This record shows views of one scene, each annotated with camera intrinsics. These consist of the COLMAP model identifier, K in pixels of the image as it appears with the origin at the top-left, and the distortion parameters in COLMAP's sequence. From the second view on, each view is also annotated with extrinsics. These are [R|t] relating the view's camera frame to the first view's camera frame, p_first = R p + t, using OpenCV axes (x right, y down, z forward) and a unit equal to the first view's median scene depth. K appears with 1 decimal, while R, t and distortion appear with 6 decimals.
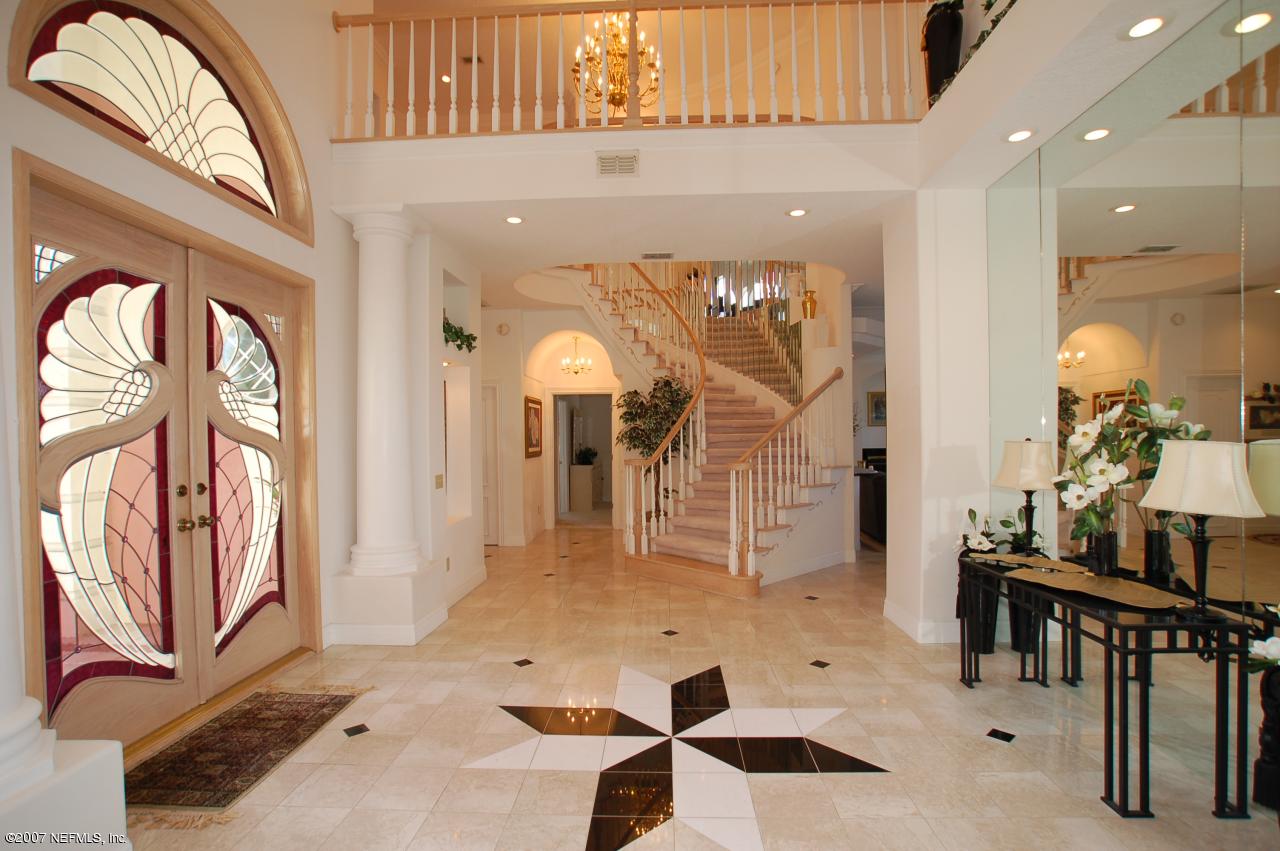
lens RADIAL K [[614.1, 0, 641.7], [0, 614.1, 441.1], [0, 0, 1]] dist [-0.019966, 0.000407]
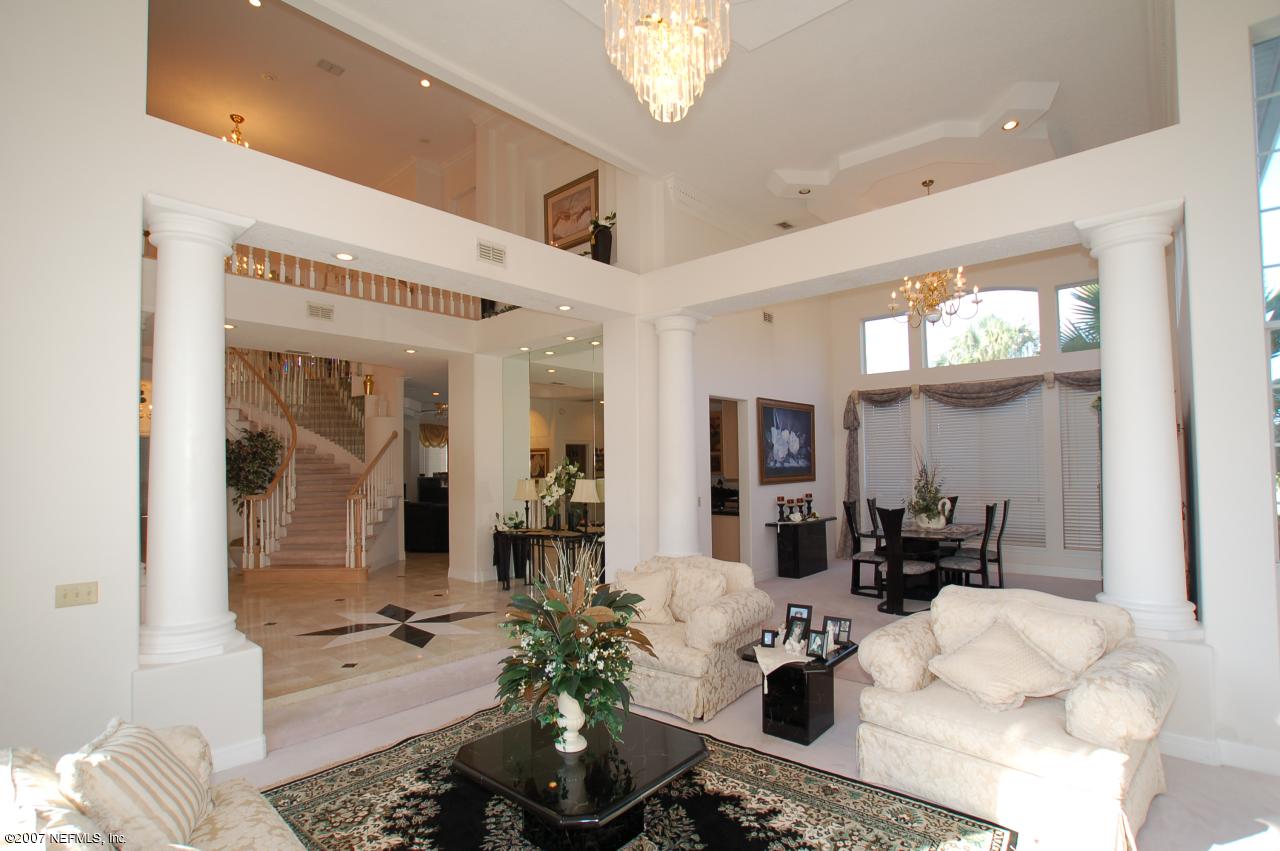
lens RADIAL K [[614.1, 0, 641.7], [0, 614.1, 441.1], [0, 0, 1]] dist [-0.019966, 0.000407]
pose [[0.633069, 0.035591, 0.773277, -0.772304], [0.009240, 0.998524, -0.053523, -0.014416], [-0.774040, 0.041028, 0.631806, -0.705196]]
